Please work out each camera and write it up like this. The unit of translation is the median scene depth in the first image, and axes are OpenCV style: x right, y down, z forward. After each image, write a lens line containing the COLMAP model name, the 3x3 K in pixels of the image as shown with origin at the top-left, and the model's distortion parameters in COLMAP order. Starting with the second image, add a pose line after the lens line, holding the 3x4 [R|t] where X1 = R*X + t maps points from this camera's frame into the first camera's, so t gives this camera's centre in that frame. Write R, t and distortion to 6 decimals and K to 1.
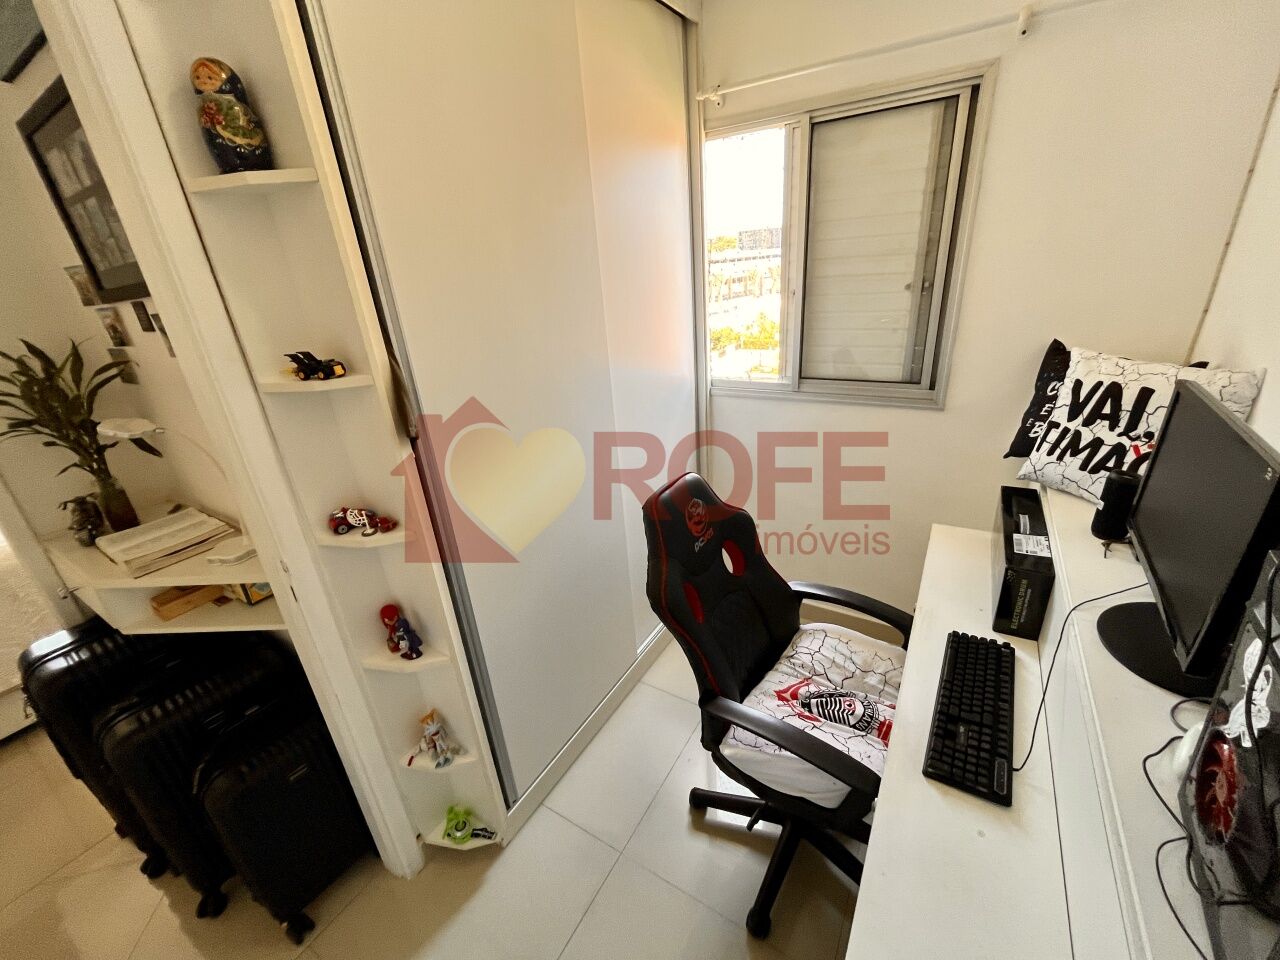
lens RADIAL K [[516.0, 0, 635.4], [0, 516.0, 479.3], [0, 0, 1]] dist [-0.002329, 0.000068]
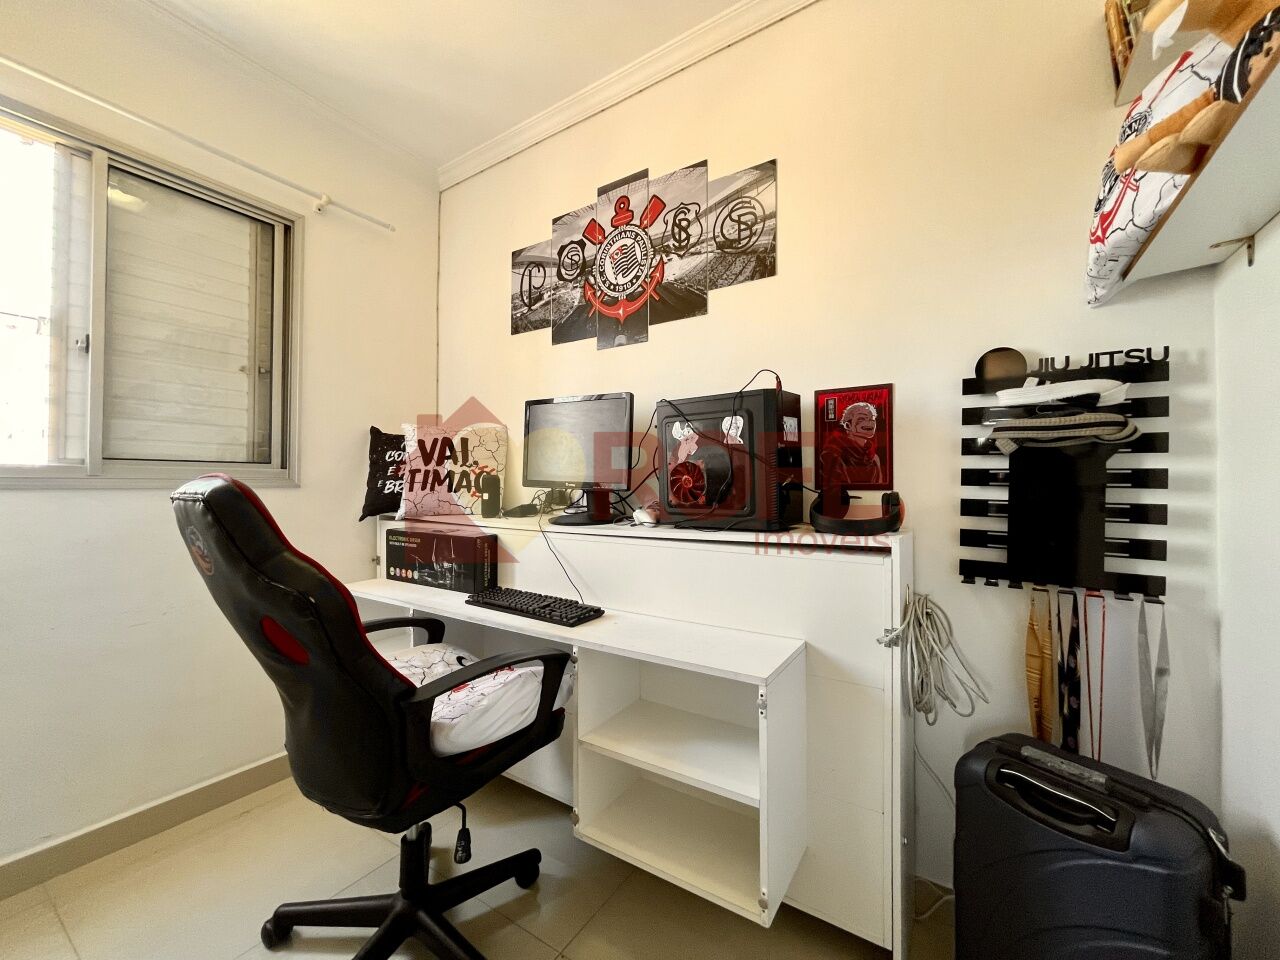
lens RADIAL K [[516.0, 0, 635.6], [0, 516.0, 478.7], [0, 0, 1]] dist [-0.002329, 0.000068]
pose [[0.030088, 0.091130, 0.995384, -0.564024], [0.381113, 0.919561, -0.095708, 0.279881], [-0.924039, 0.382233, -0.007063, 0.488718]]
